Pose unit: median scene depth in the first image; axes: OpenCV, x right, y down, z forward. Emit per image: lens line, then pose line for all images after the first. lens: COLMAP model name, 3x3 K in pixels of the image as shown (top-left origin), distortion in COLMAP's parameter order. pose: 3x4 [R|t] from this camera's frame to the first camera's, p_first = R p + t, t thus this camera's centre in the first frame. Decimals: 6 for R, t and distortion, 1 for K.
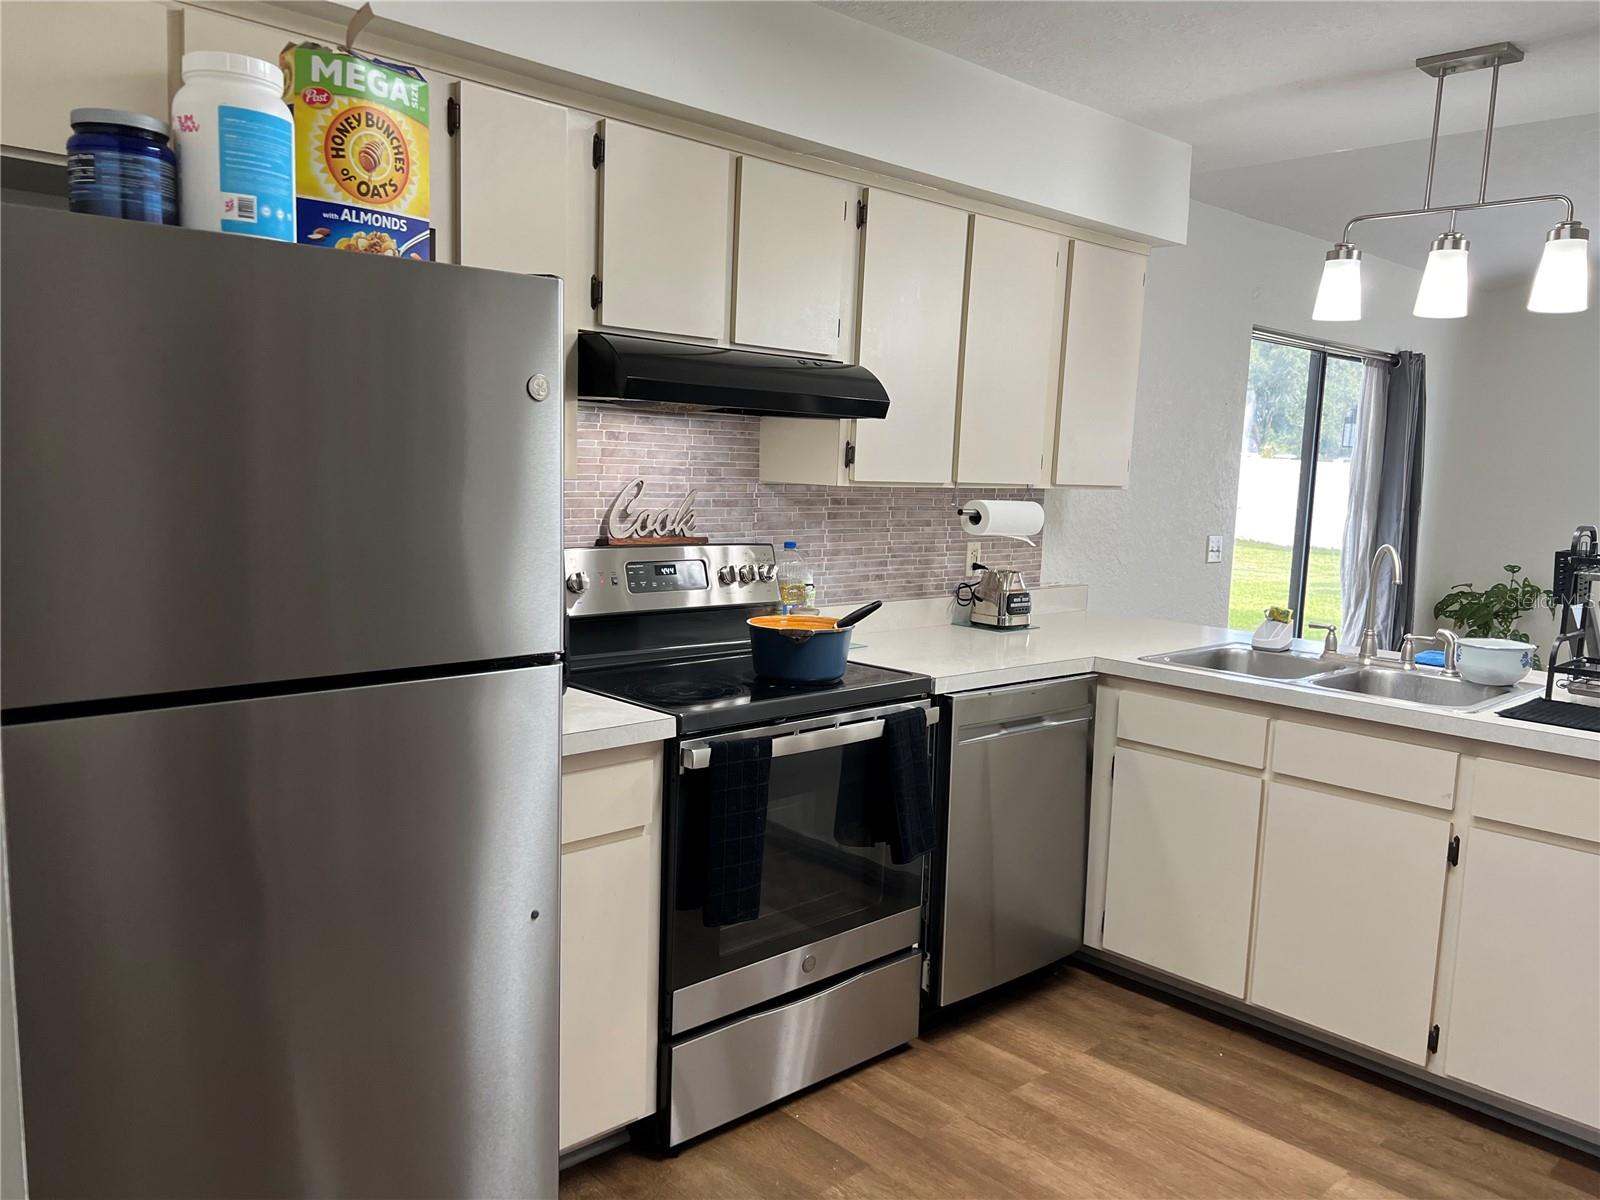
lens RADIAL K [[1188.7, 0, 793.9], [0, 1188.7, 609.2], [0, 0, 1]] dist [0.107201, -0.160611]
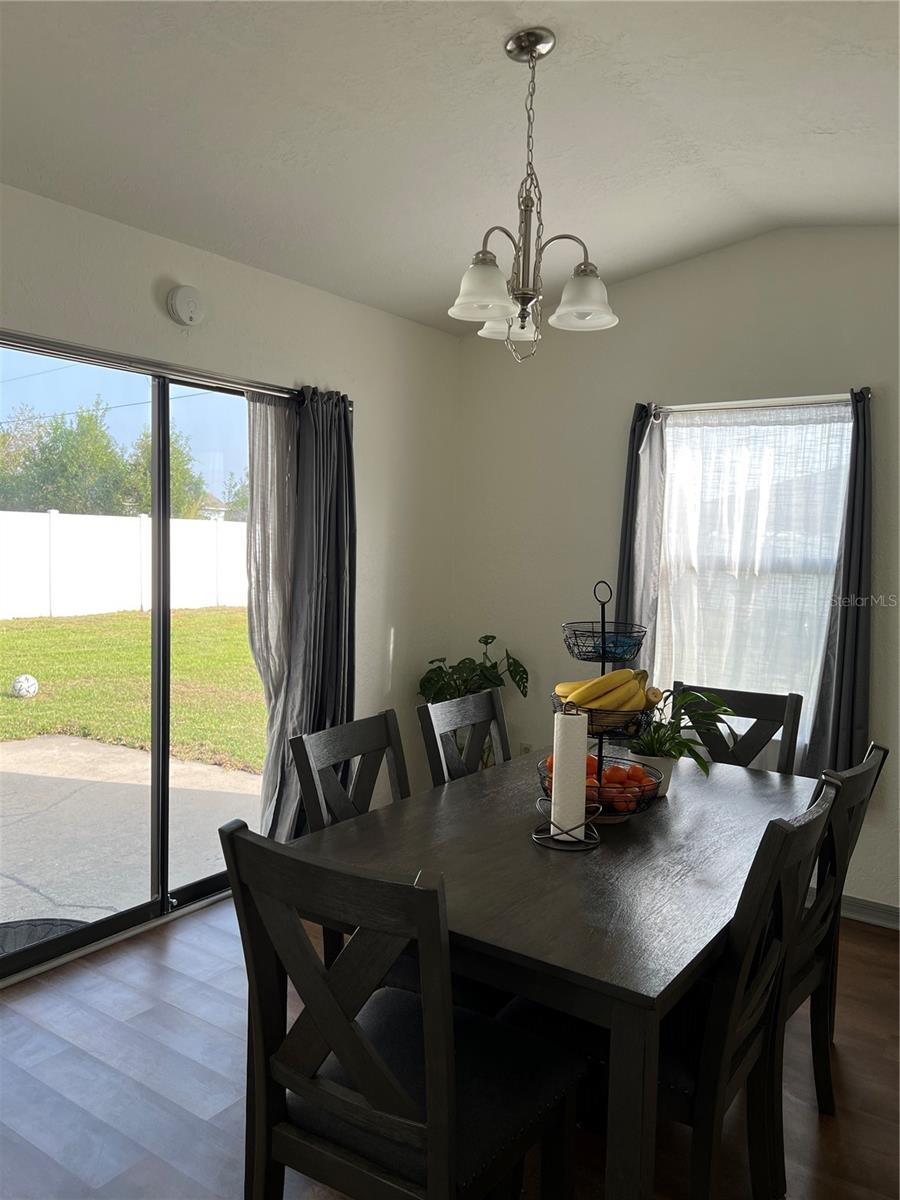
lens RADIAL K [[891.5, 0, 447.2], [0, 891.5, 618.3], [0, 0, 1]] dist [0.107201, -0.160611]
pose [[0.977242, -0.034799, 0.209255, 1.067317], [0.040307, 0.998943, -0.022112, -0.089747], [-0.208265, 0.030044, 0.977611, 0.896220]]
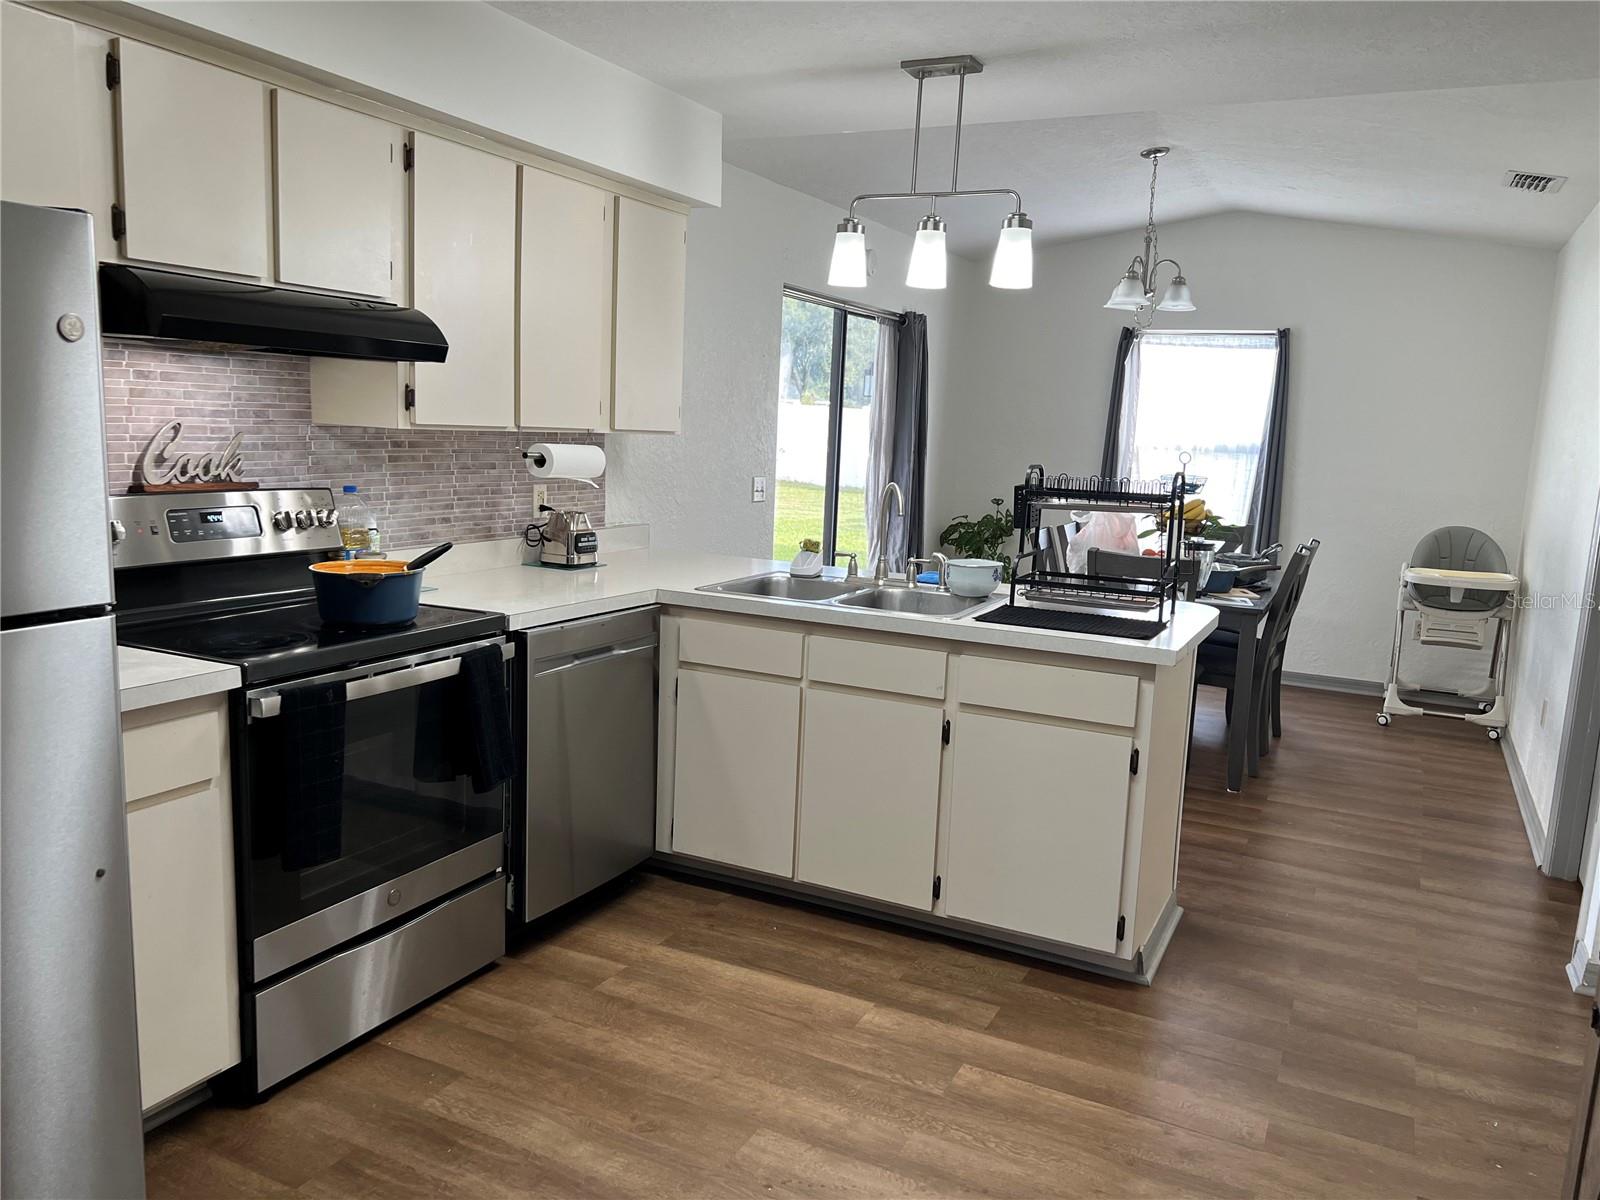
lens RADIAL K [[1188.7, 0, 793.9], [0, 1188.7, 609.2], [0, 0, 1]] dist [0.107201, -0.160611]
pose [[0.935831, -0.051584, 0.348653, -0.012581], [0.034923, 0.997935, 0.053911, 0.004430], [-0.350714, -0.038275, 0.935700, -0.066967]]
